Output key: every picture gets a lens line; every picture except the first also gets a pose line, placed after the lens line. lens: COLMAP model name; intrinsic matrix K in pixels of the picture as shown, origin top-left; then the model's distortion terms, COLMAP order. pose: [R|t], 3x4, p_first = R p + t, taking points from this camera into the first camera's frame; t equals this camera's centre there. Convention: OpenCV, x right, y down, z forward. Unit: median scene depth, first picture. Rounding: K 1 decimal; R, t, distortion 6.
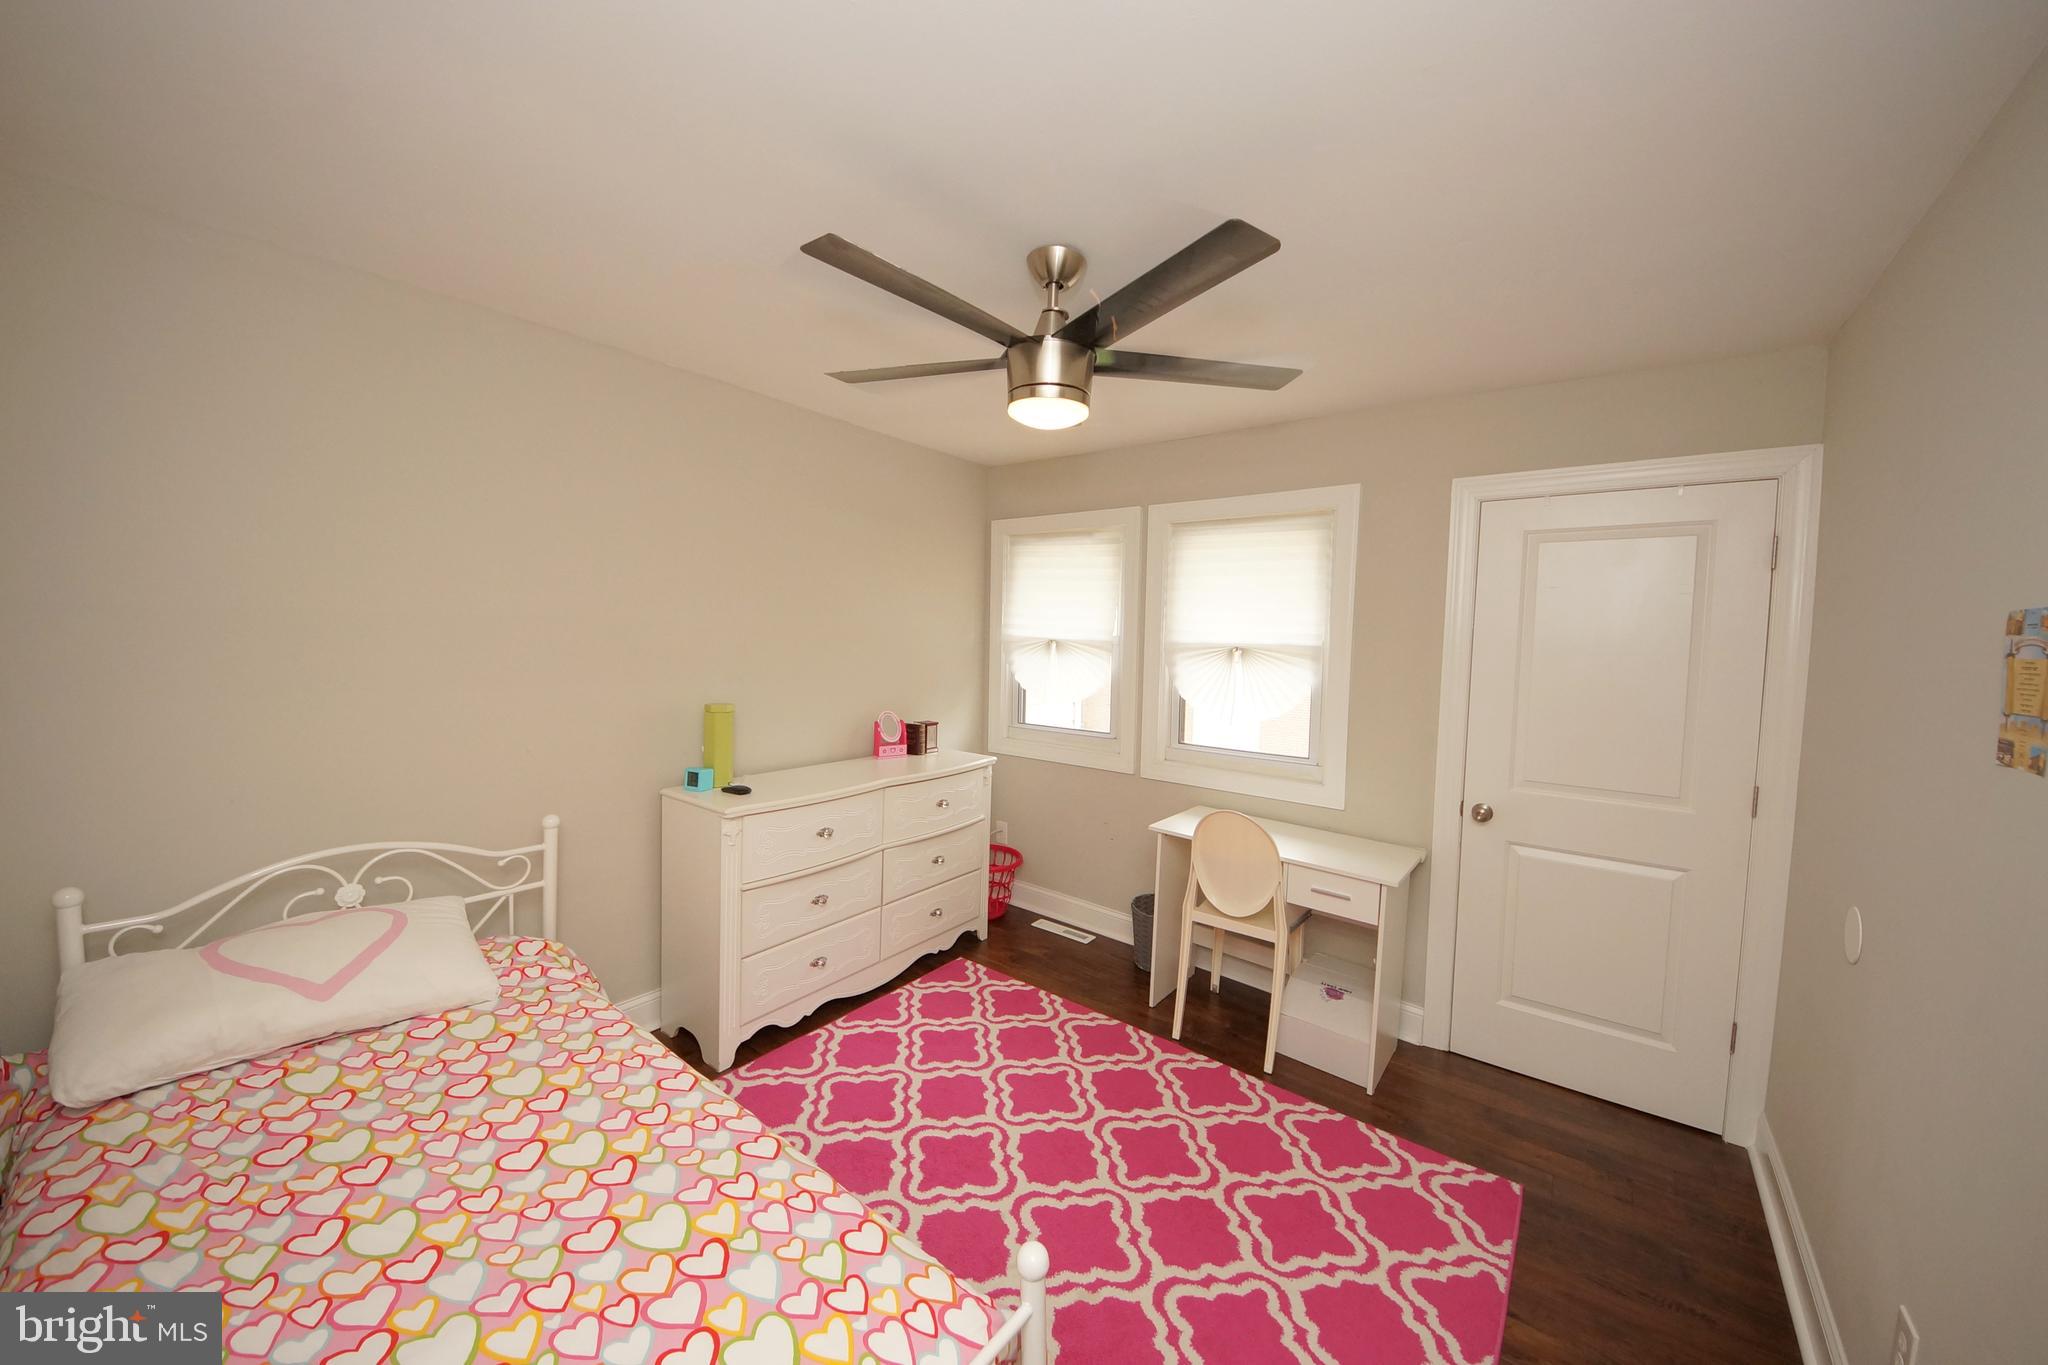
lens RADIAL K [[720.4, 0, 1019.2], [0, 720.4, 674.9], [0, 0, 1]] dist [0.023770, -0.020965]
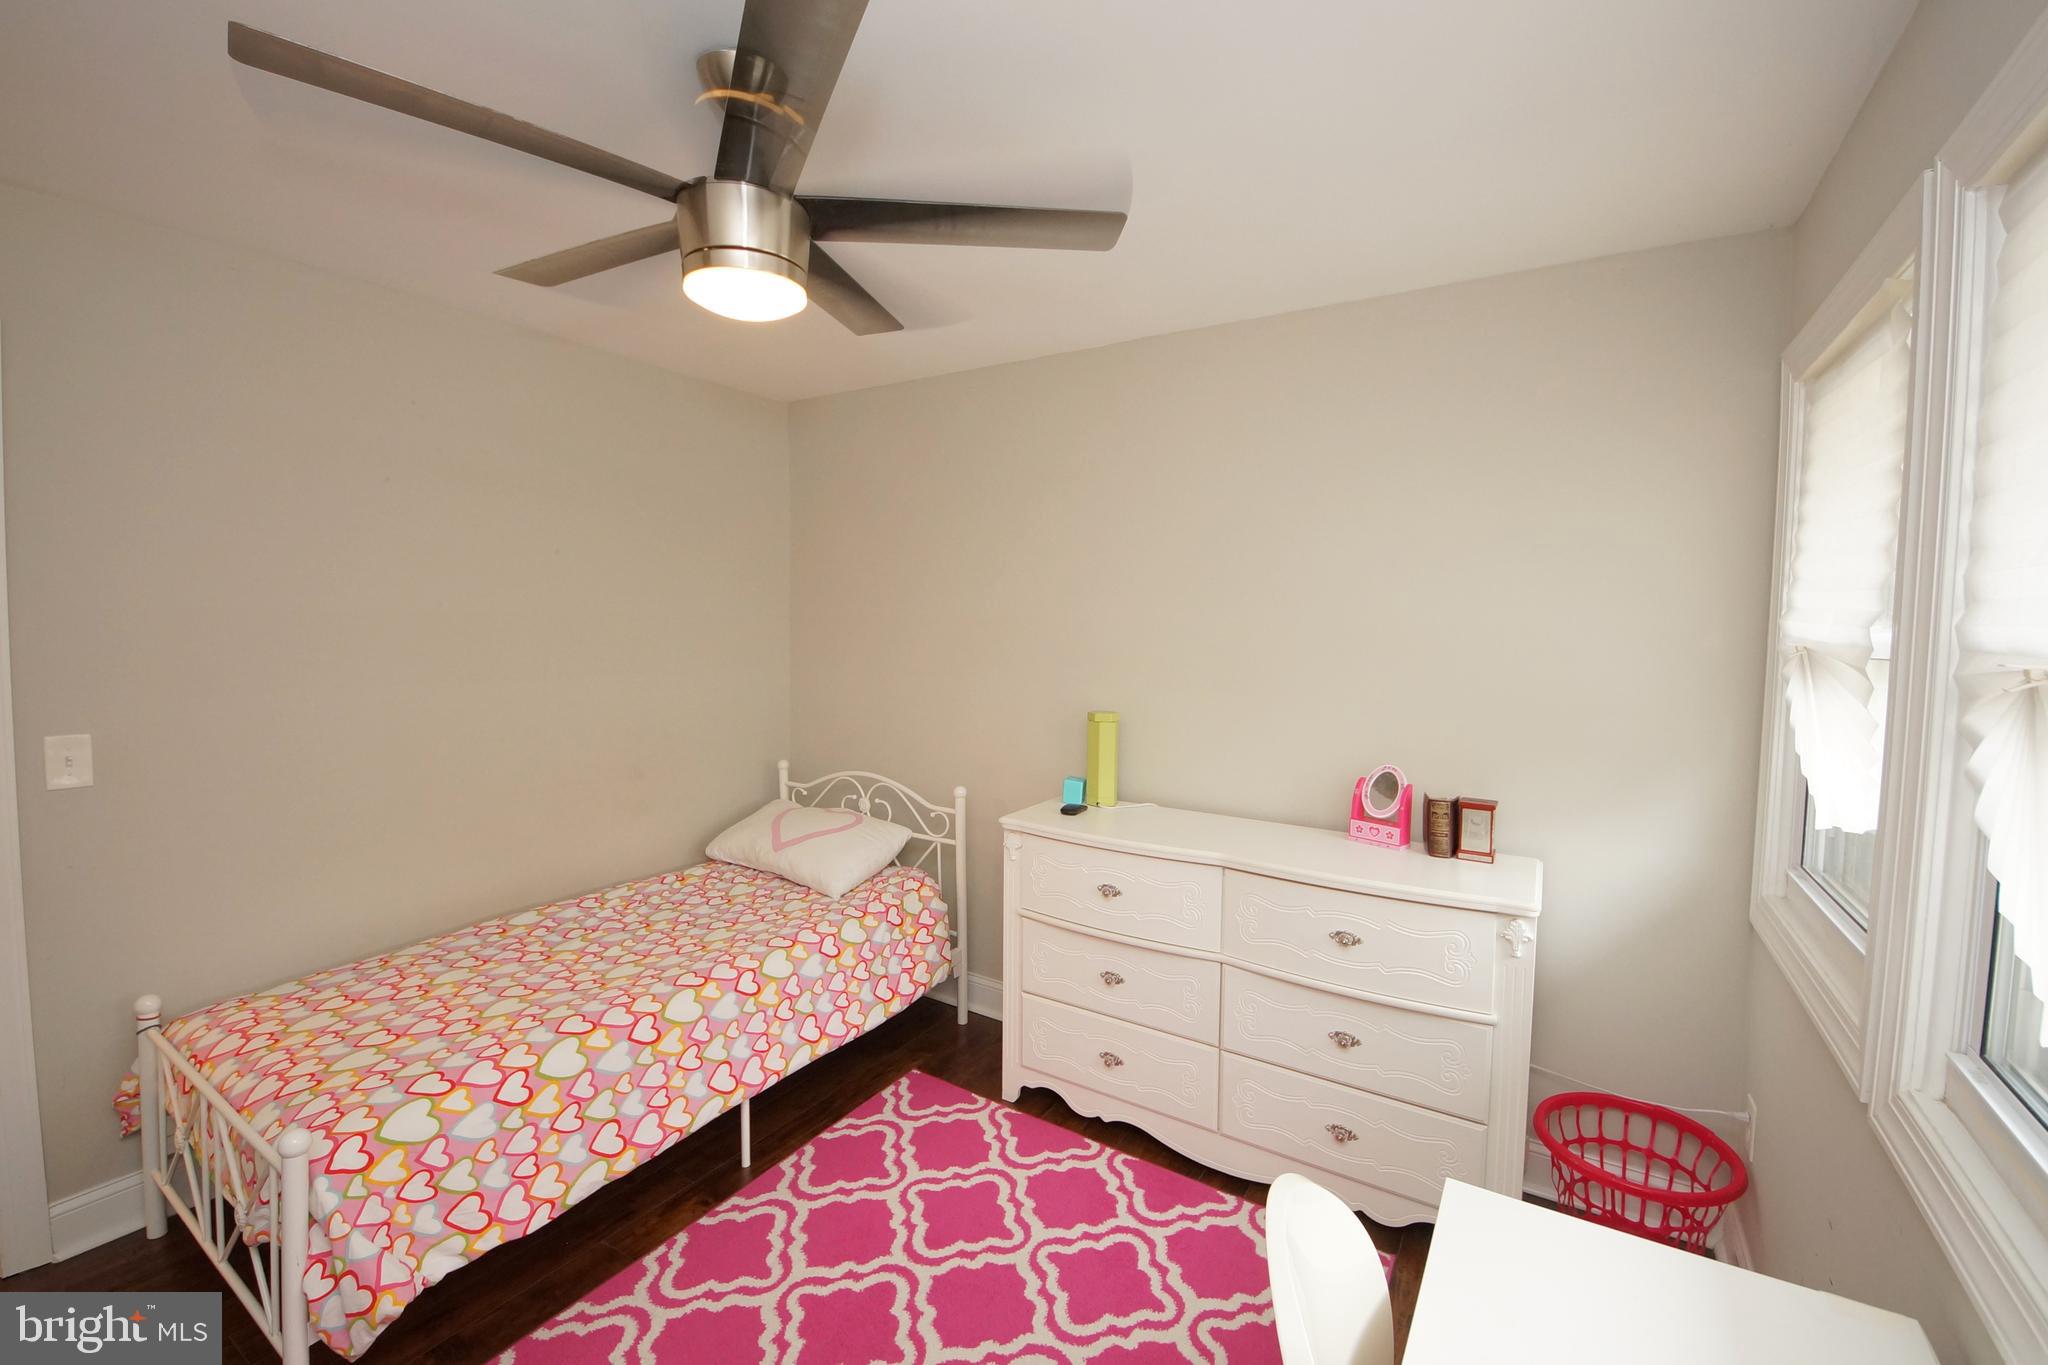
lens RADIAL K [[842.6, 0, 1027.4], [0, 842.6, 674.7], [0, 0, 1]] dist [0.035179, -0.030069]
pose [[0.097252, 0.036563, -0.994588, 0.701369], [-0.068495, 0.997201, 0.029962, -0.034186], [0.992900, 0.065211, 0.099484, 0.948066]]
